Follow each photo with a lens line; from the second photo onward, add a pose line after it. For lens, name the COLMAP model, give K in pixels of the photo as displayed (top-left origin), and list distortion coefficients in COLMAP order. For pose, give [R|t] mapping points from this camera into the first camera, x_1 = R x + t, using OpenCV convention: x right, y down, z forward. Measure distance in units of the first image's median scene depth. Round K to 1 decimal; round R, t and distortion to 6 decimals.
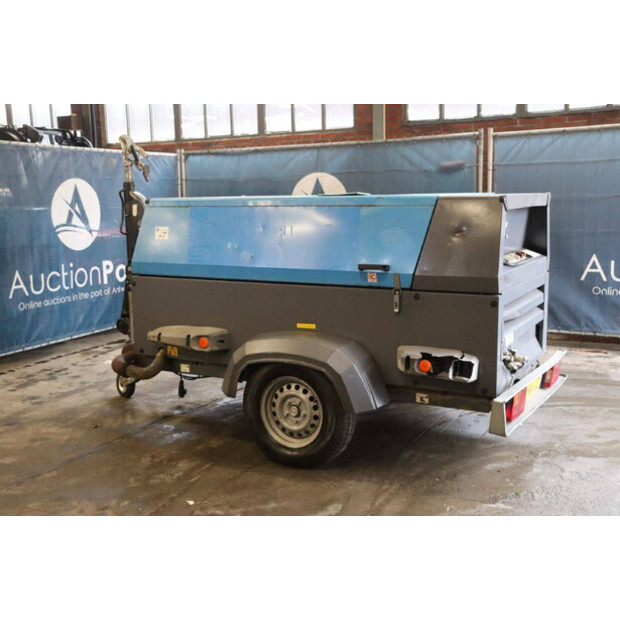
lens RADIAL K [[741.6, 0, 310.0], [0, 741.6, 310.0], [0, 0, 1]] dist [-0.009160, 0.046517]
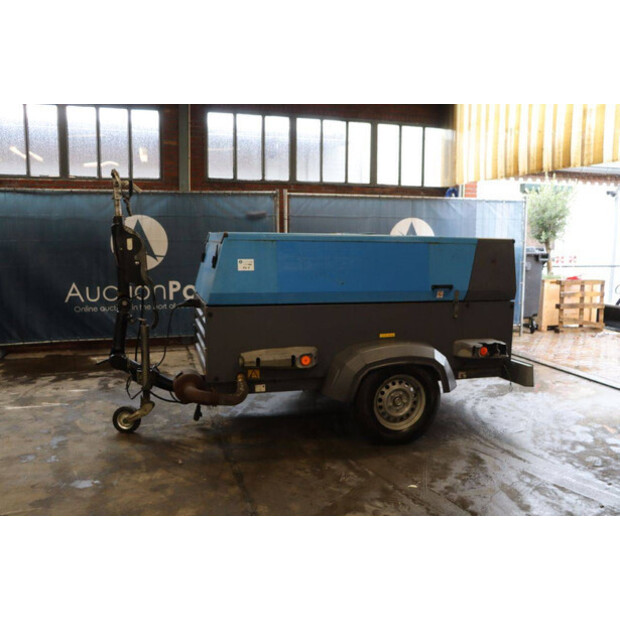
lens RADIAL K [[552.6, 0, 310.0], [0, 552.6, 310.0], [0, 0, 1]] dist [-0.137398, 0.141074]
pose [[0.709329, -0.067496, 0.701638, -0.482170], [0.085880, 0.996265, 0.009017, -0.026572], [-0.699626, 0.053861, 0.712476, 0.257737]]
